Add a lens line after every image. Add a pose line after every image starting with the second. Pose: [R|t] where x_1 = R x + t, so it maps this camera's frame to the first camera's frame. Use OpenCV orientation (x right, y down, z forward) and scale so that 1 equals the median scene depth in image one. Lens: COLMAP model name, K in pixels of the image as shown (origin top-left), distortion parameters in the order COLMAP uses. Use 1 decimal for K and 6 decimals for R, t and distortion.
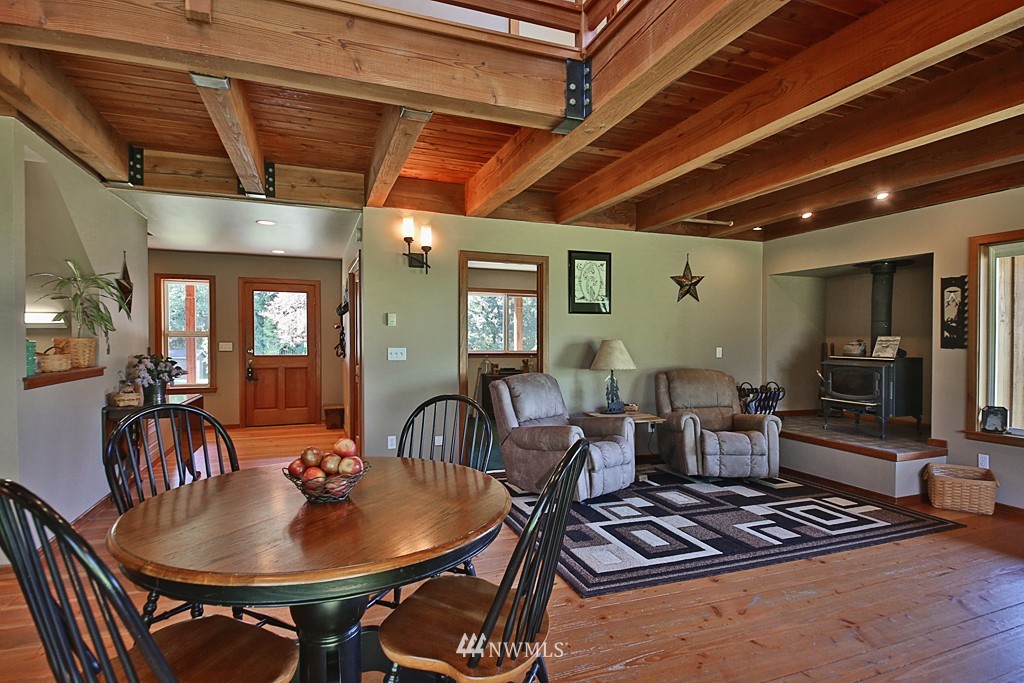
lens RADIAL K [[511.8, 0, 506.6], [0, 511.8, 342.2], [0, 0, 1]] dist [0.003053, -0.001071]
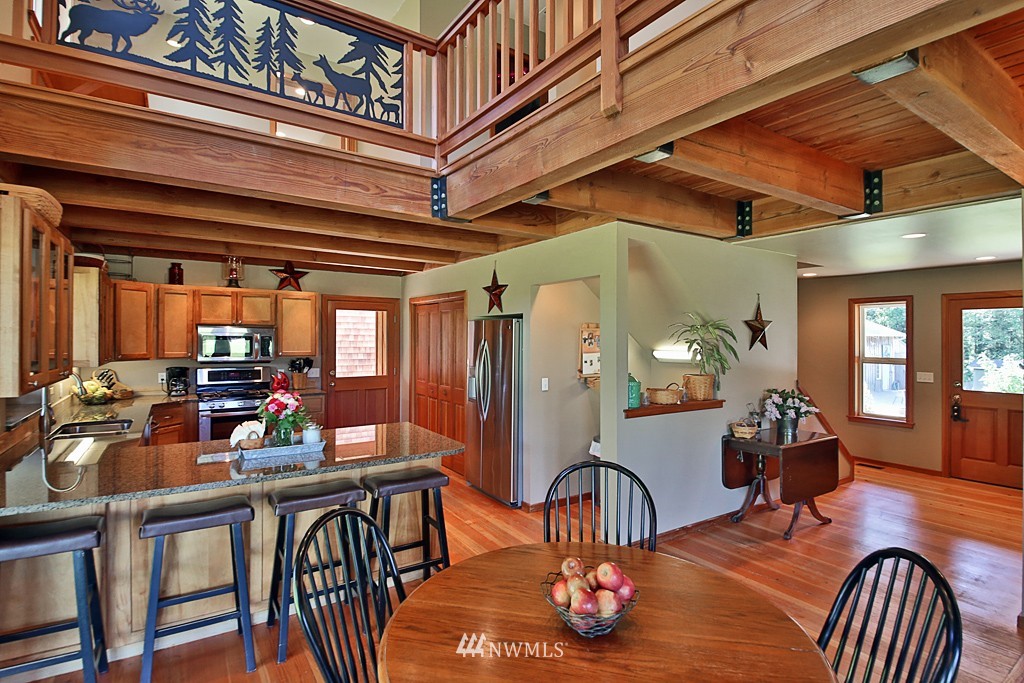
lens RADIAL K [[494.7, 0, 507.2], [0, 494.7, 334.0], [0, 0, 1]] dist [-0.031943, -0.002036]
pose [[0.212531, -0.012957, -0.977068, 0.159532], [-0.019951, 0.999646, -0.017596, -0.060771], [0.976951, 0.023233, 0.212197, 0.249961]]
